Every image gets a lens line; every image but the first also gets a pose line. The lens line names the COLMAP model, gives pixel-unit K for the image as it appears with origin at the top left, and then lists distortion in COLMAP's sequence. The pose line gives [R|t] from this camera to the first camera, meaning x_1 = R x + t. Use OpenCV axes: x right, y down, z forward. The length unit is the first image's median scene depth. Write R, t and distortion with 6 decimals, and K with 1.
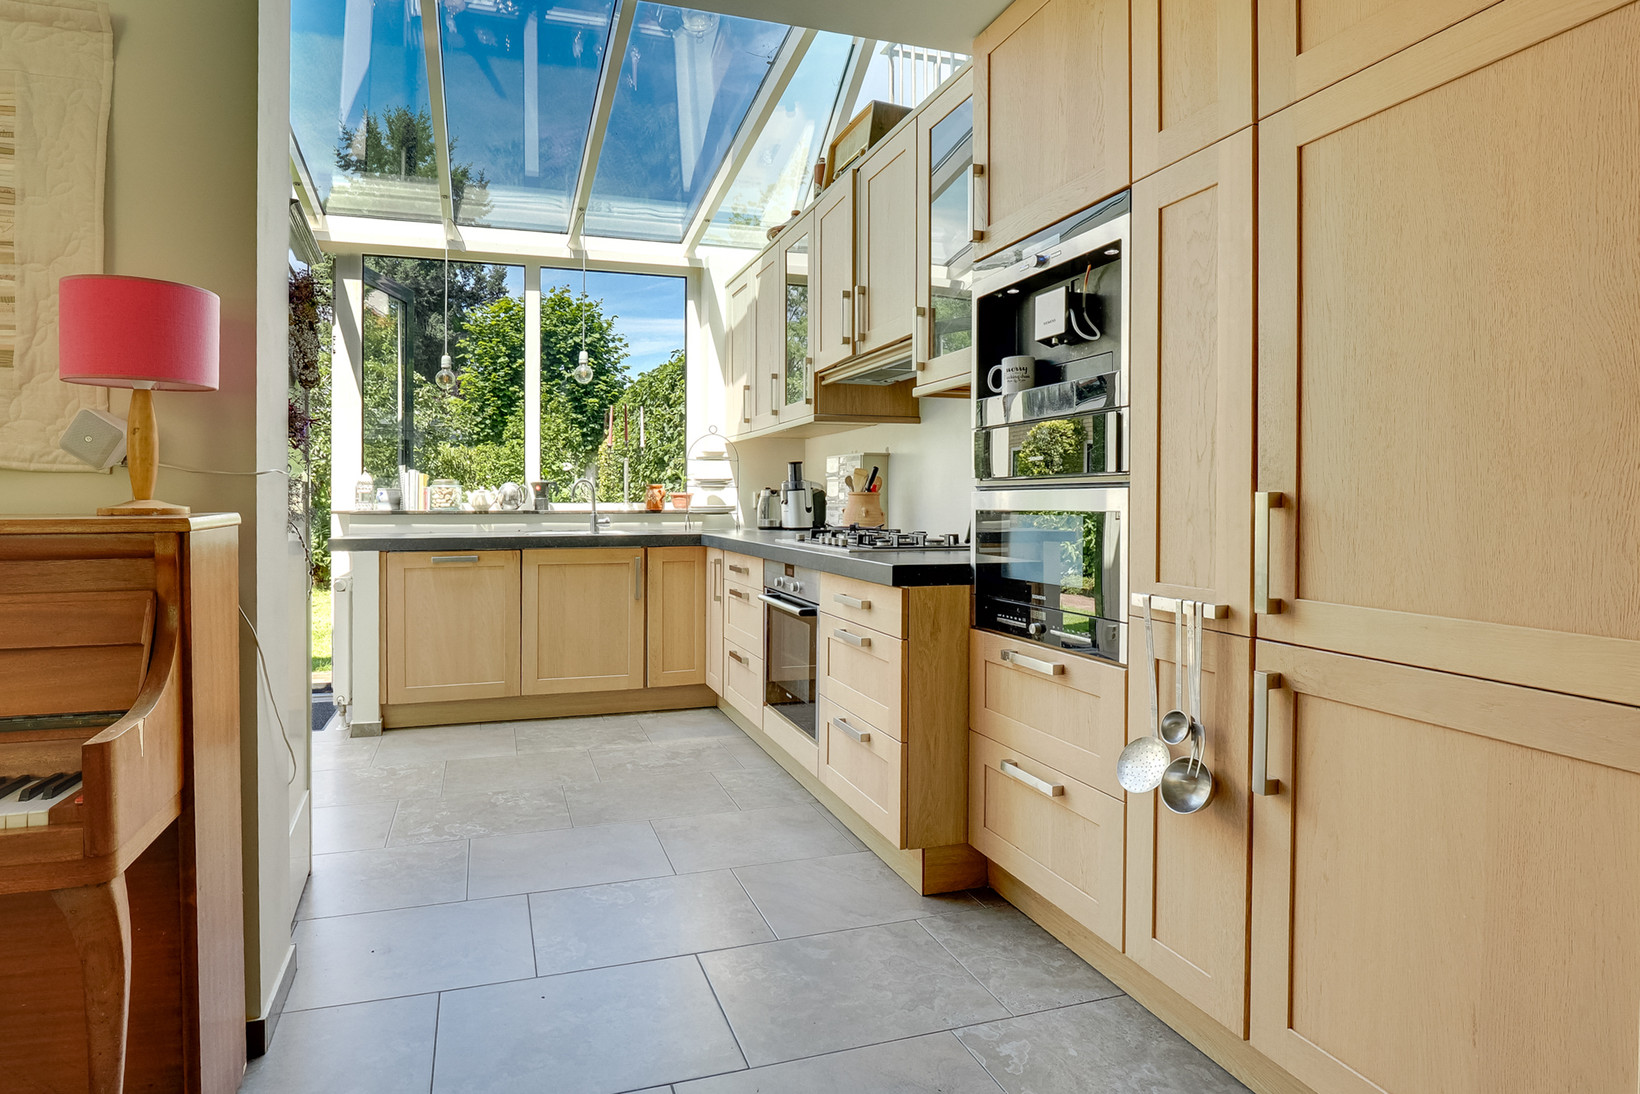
lens RADIAL K [[906.4, 0, 810.6], [0, 906.4, 505.1], [0, 0, 1]] dist [-0.008389, -0.003373]
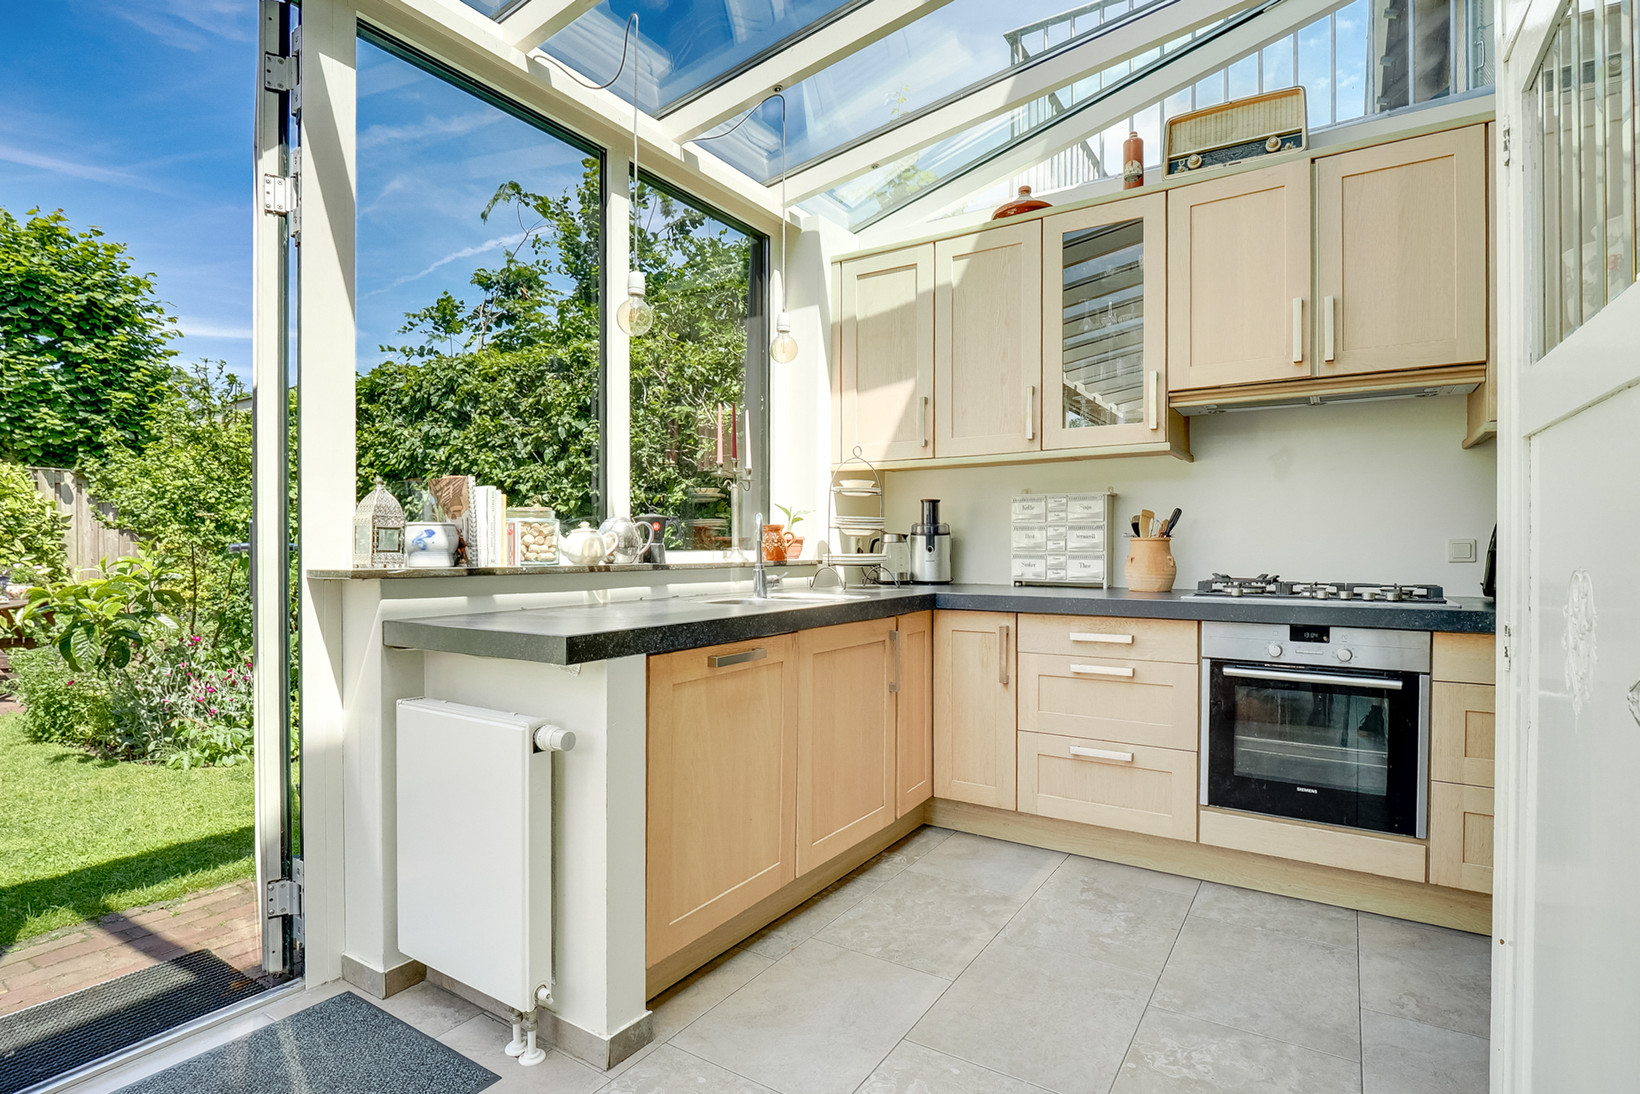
lens RADIAL K [[857.9, 0, 854.4], [0, 857.9, 548.2], [0, 0, 1]] dist [-0.016522, 0.002003]
pose [[0.760424, -0.000103, 0.649428, -0.618932], [0.003892, 0.999983, -0.004398, -0.001994], [-0.649416, 0.005871, 0.760411, 0.524658]]
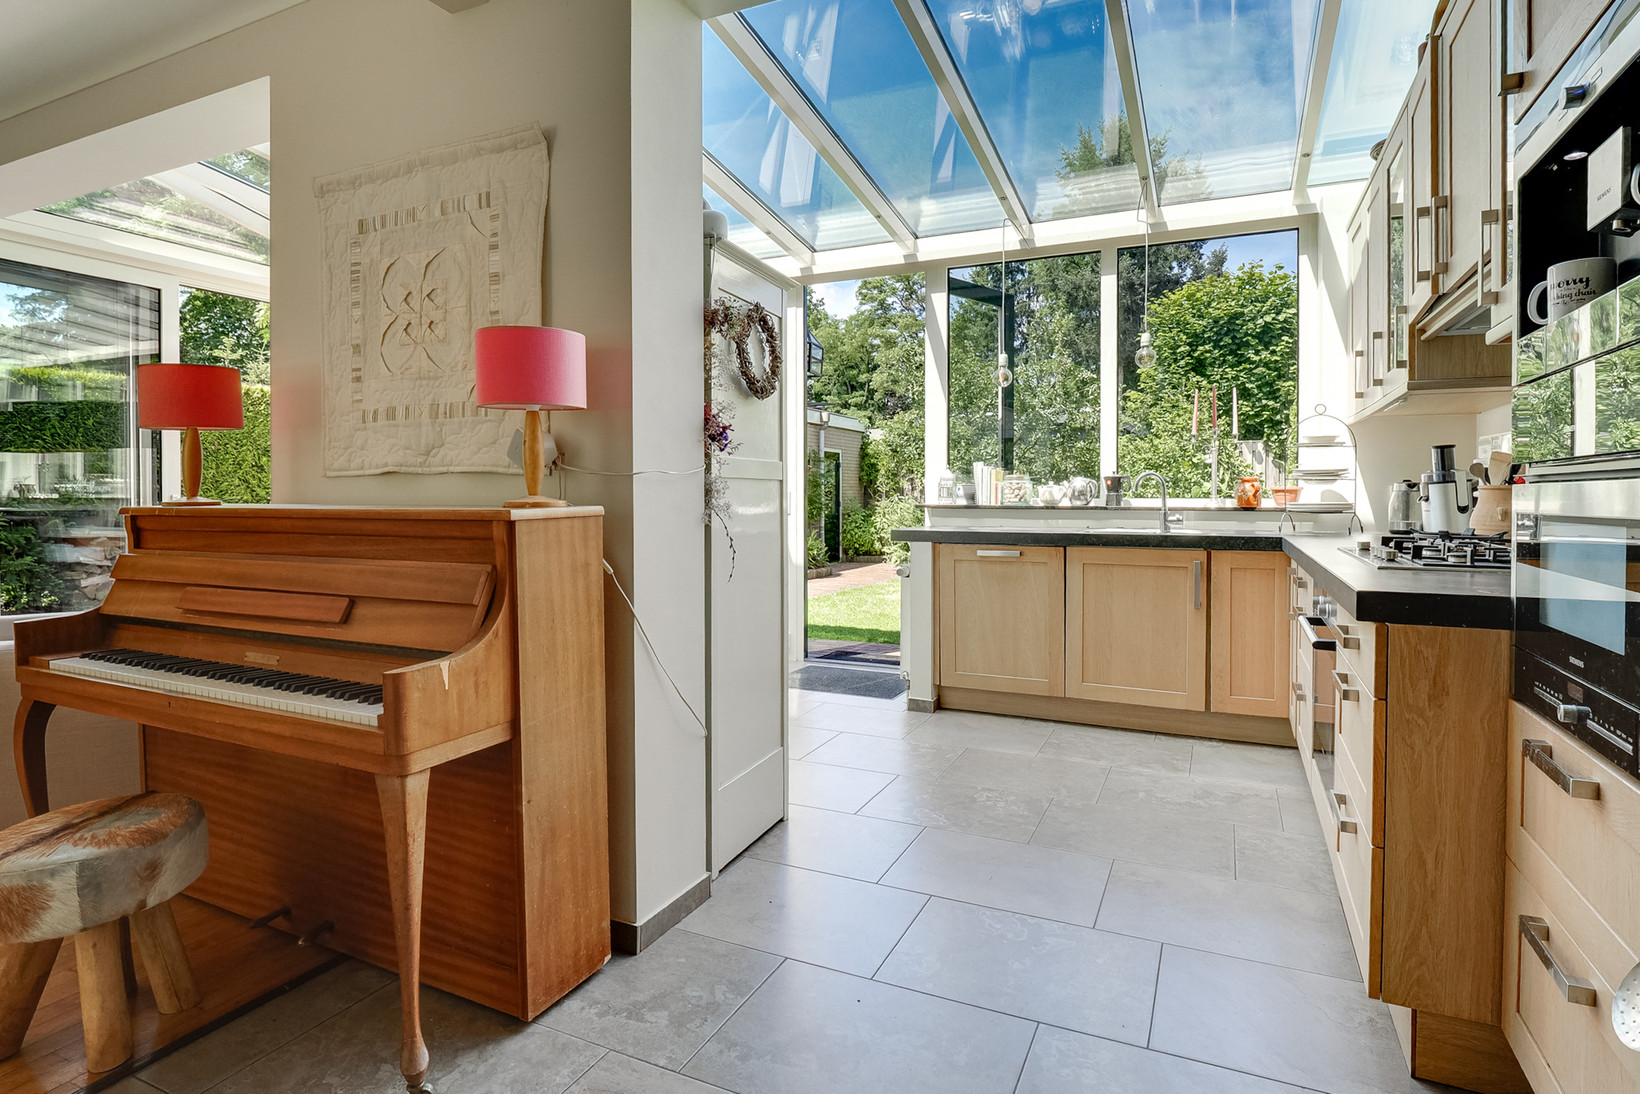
lens RADIAL K [[906.4, 0, 818.5], [0, 906.4, 503.5], [0, 0, 1]] dist [-0.008389, -0.003373]
pose [[0.712459, 0.009147, -0.701654, 0.162410], [-0.006252, 0.999958, 0.006687, -0.001648], [0.701686, -0.000377, 0.712486, 0.119679]]
